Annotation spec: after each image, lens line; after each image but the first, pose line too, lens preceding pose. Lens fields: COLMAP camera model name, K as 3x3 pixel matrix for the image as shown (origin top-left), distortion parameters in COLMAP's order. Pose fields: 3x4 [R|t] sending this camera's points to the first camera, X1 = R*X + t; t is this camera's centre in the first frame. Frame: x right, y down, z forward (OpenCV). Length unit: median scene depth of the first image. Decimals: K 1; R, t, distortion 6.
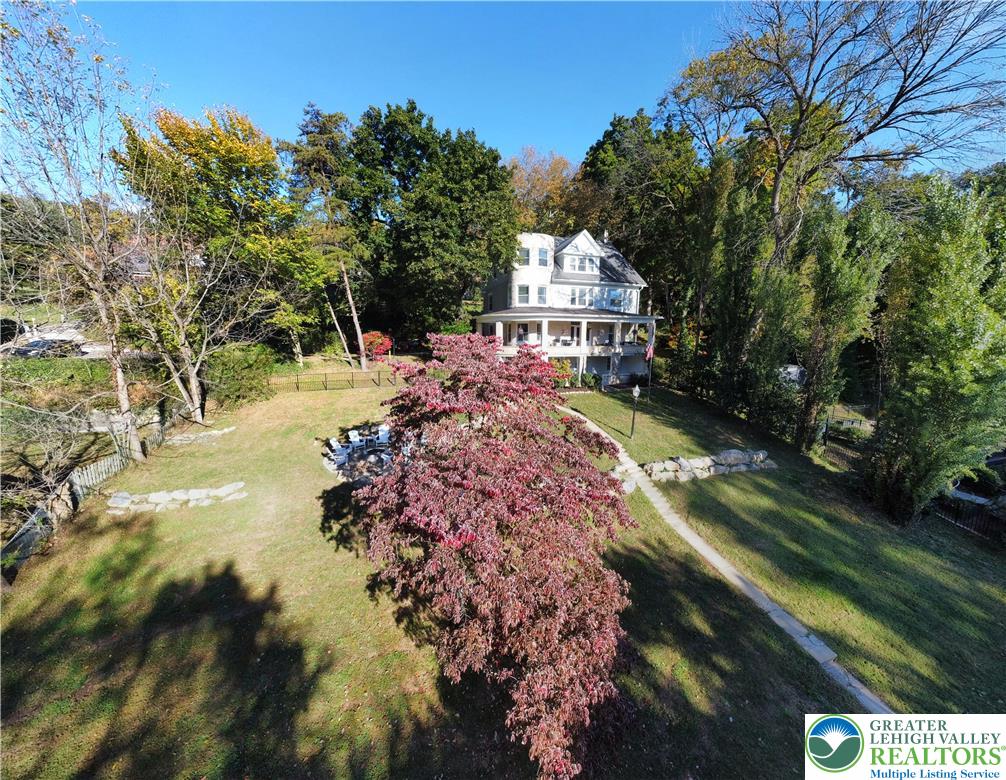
lens RADIAL K [[344.0, 0, 500.9], [0, 344.0, 394.4], [0, 0, 1]] dist [0.009102, -0.000668]
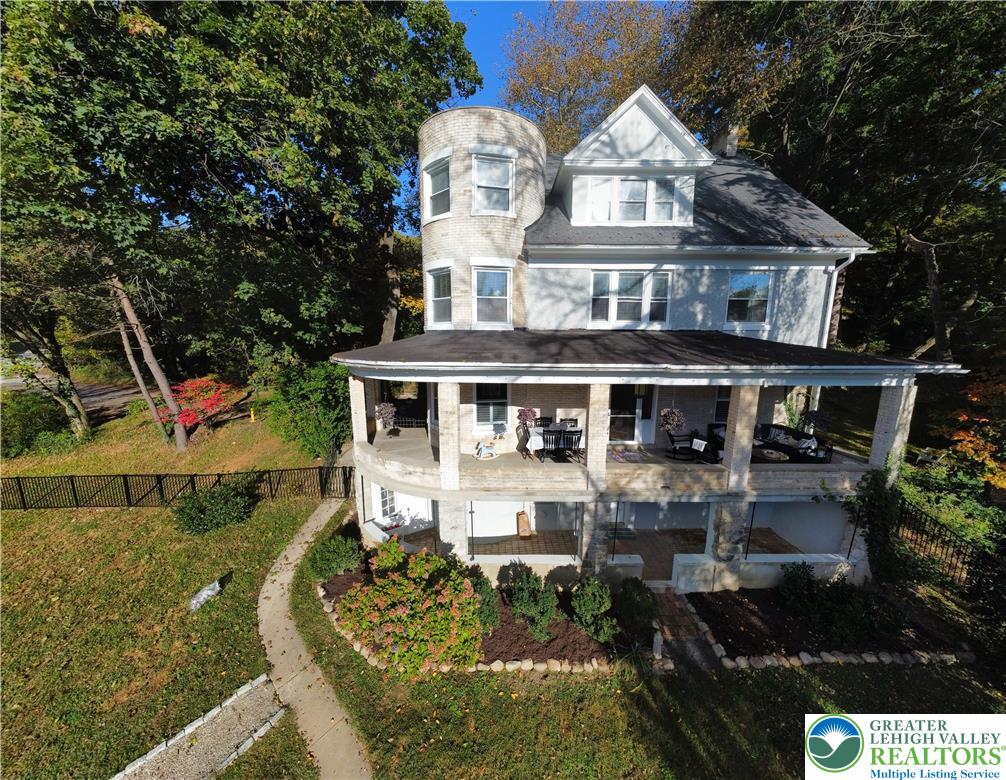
lens RADIAL K [[344.0, 0, 507.7], [0, 344.0, 391.9], [0, 0, 1]] dist [0.009102, -0.000668]
pose [[0.944064, 0.059030, -0.324437, 0.251777], [-0.059460, 0.998194, 0.008597, -0.194241], [0.324359, 0.011174, 0.945868, 0.673594]]
